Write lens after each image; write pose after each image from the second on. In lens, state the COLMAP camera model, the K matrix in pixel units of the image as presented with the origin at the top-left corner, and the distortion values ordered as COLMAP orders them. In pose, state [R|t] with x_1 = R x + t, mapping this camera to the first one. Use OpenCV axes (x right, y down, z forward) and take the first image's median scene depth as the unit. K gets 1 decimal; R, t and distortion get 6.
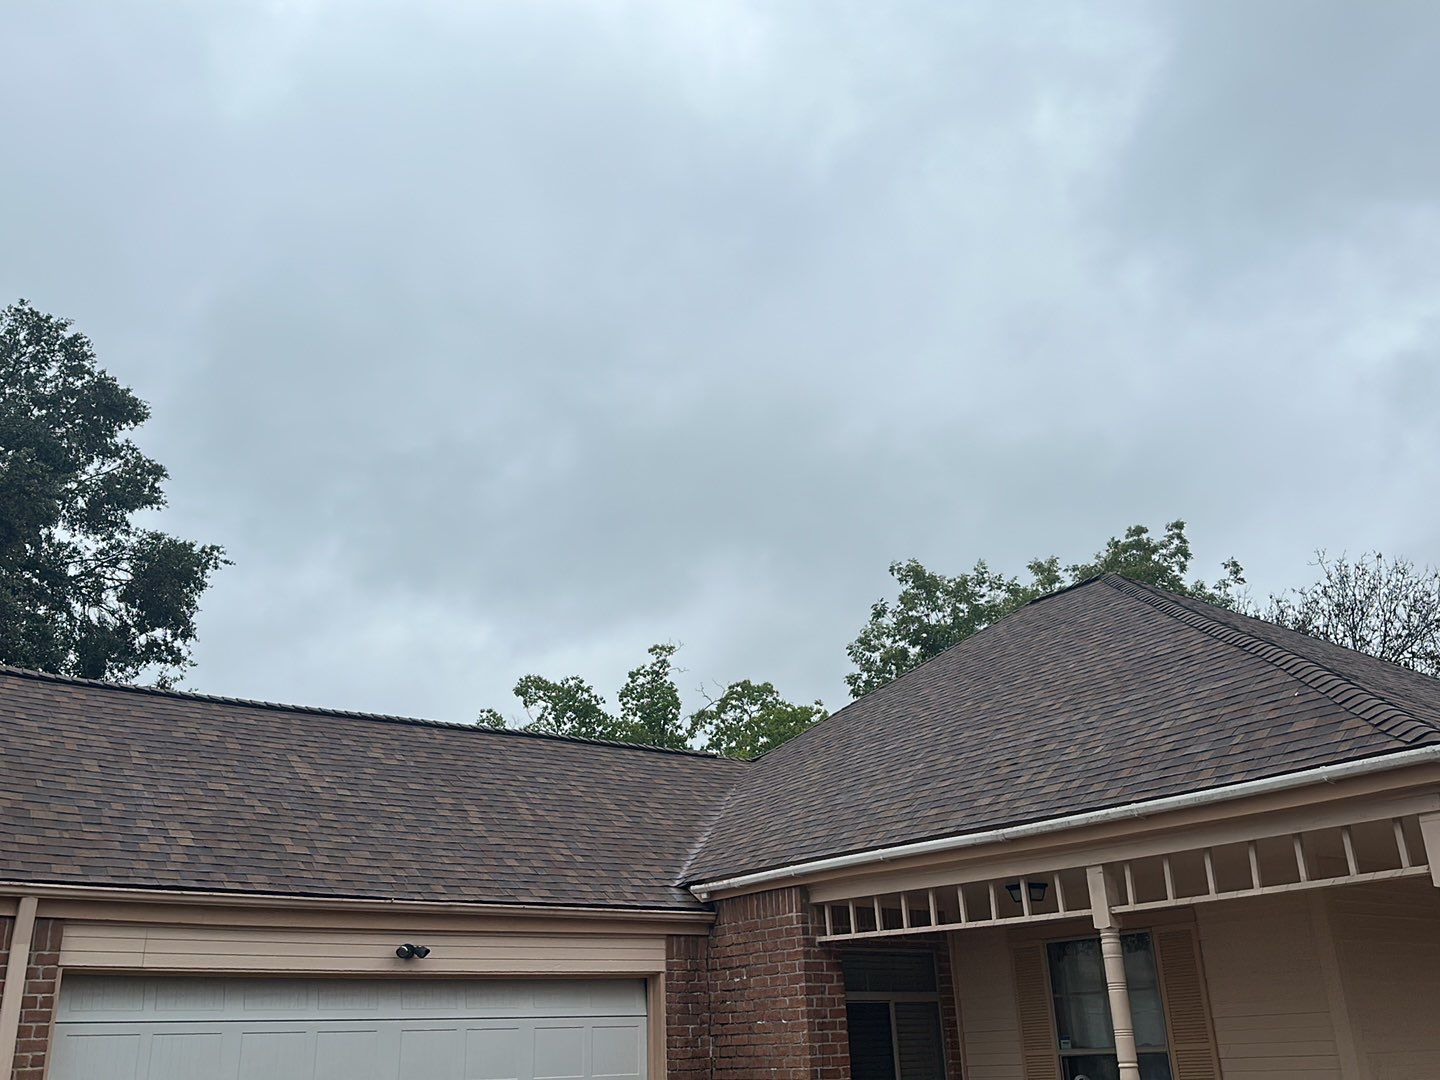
lens RADIAL K [[1211.2, 0, 720.0], [0, 1211.2, 540.0], [0, 0, 1]] dist [0.177762, -0.281628]
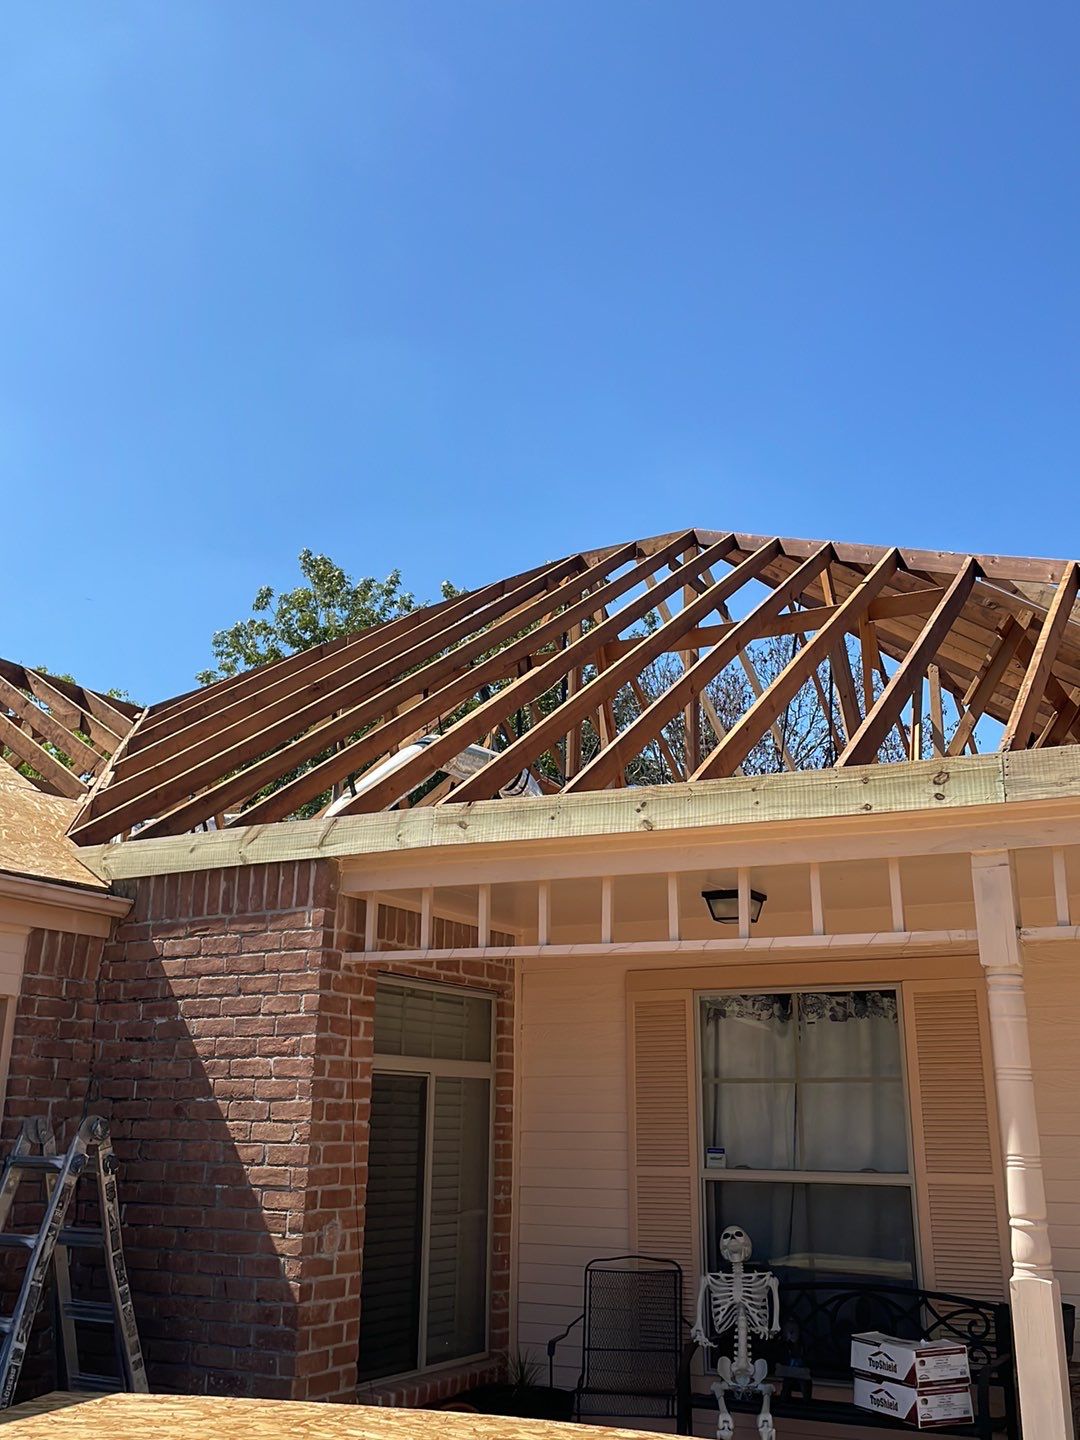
lens RADIAL K [[1429.2, 0, 540.0], [0, 1429.2, 720.0], [0, 0, 1]] dist [0.329168, -0.903958]
pose [[0.926548, 0.150983, 0.344546, -0.075119], [-0.189053, 0.978743, 0.079505, 0.157073], [-0.325218, -0.138803, 0.935397, 0.396089]]
